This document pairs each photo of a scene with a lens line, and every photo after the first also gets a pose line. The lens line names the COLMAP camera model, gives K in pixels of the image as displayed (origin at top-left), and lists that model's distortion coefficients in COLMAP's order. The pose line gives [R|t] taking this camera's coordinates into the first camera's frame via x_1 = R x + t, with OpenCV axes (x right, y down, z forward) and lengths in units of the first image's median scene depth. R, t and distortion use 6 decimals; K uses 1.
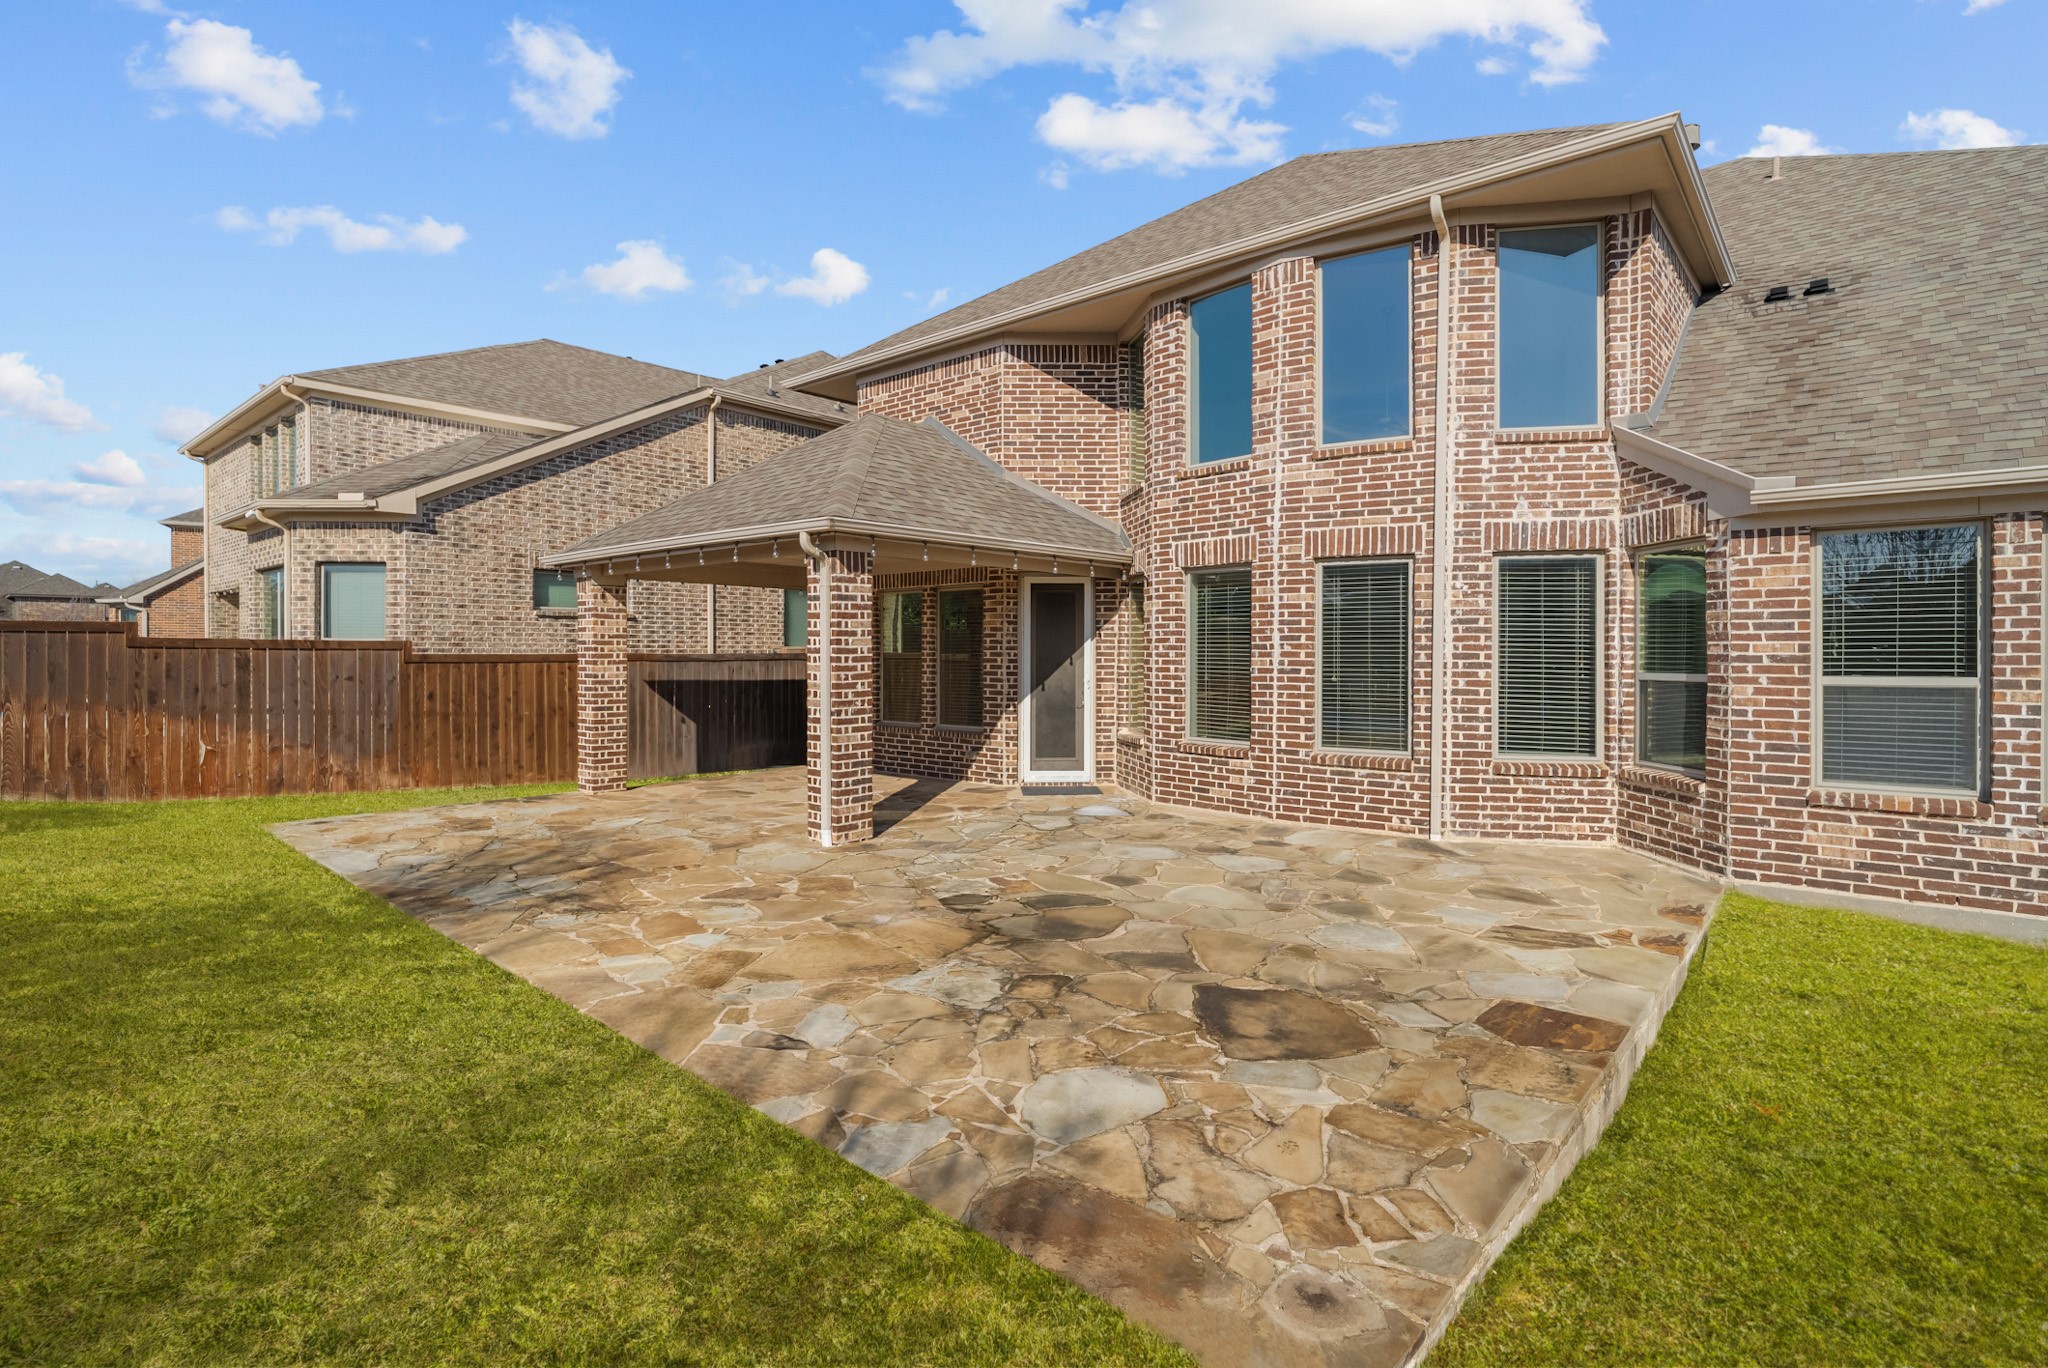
lens RADIAL K [[968.2, 0, 1029.2], [0, 968.2, 670.9], [0, 0, 1]] dist [-0.013103, 0.001664]
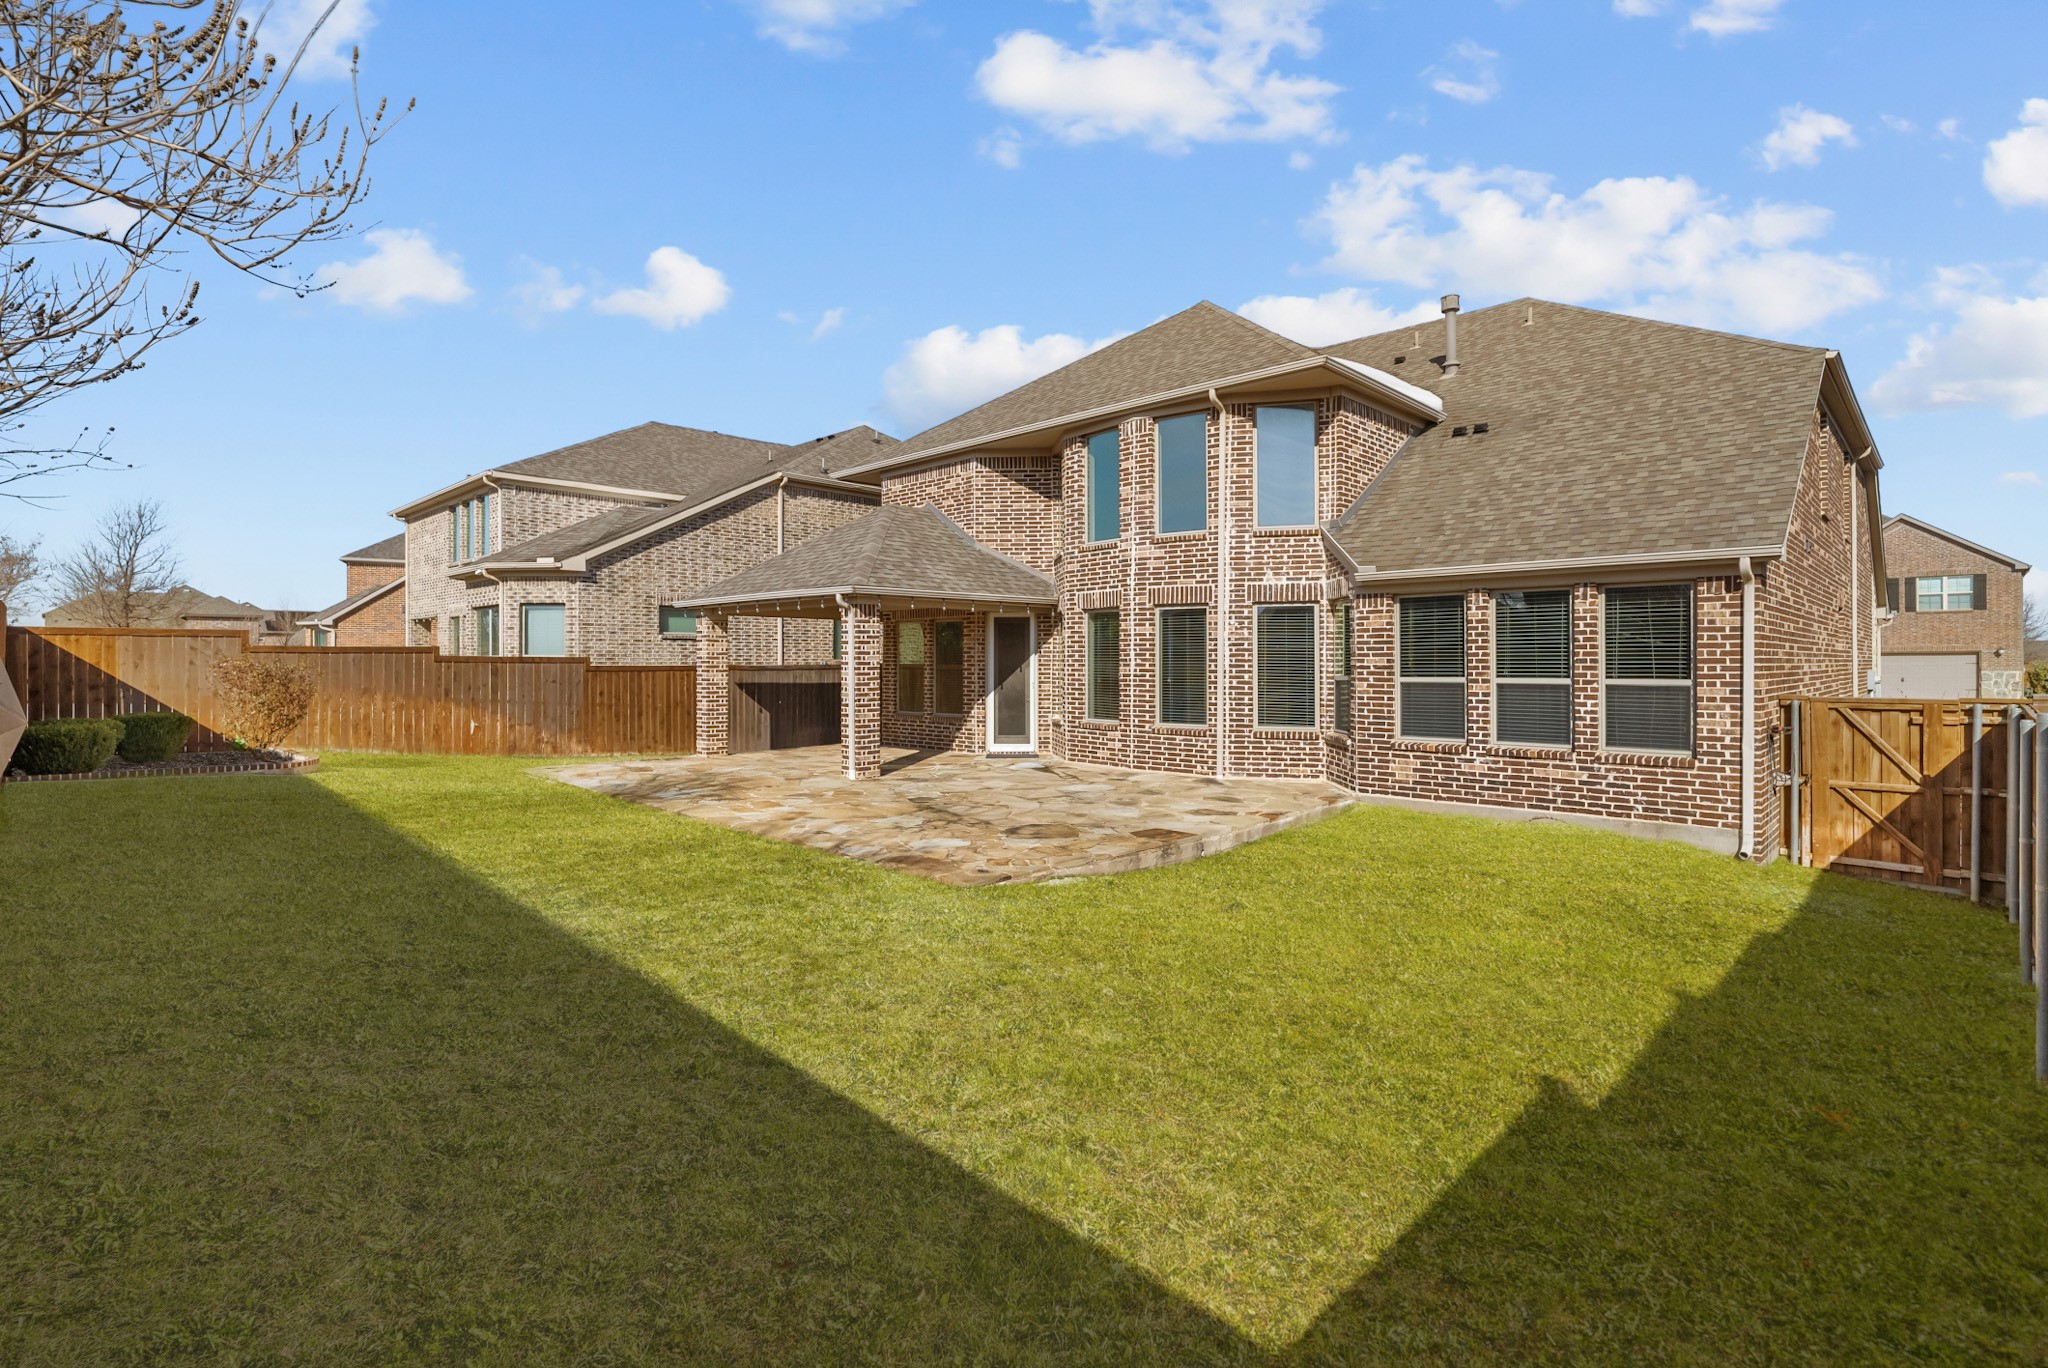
lens RADIAL K [[968.2, 0, 1022.2], [0, 968.2, 679.9], [0, 0, 1]] dist [-0.013103, 0.001664]
pose [[0.997833, -0.001278, -0.065789, 0.163849], [0.001282, 0.999999, 0.000007, 0.006641], [0.065789, -0.000091, 0.997834, -0.549824]]
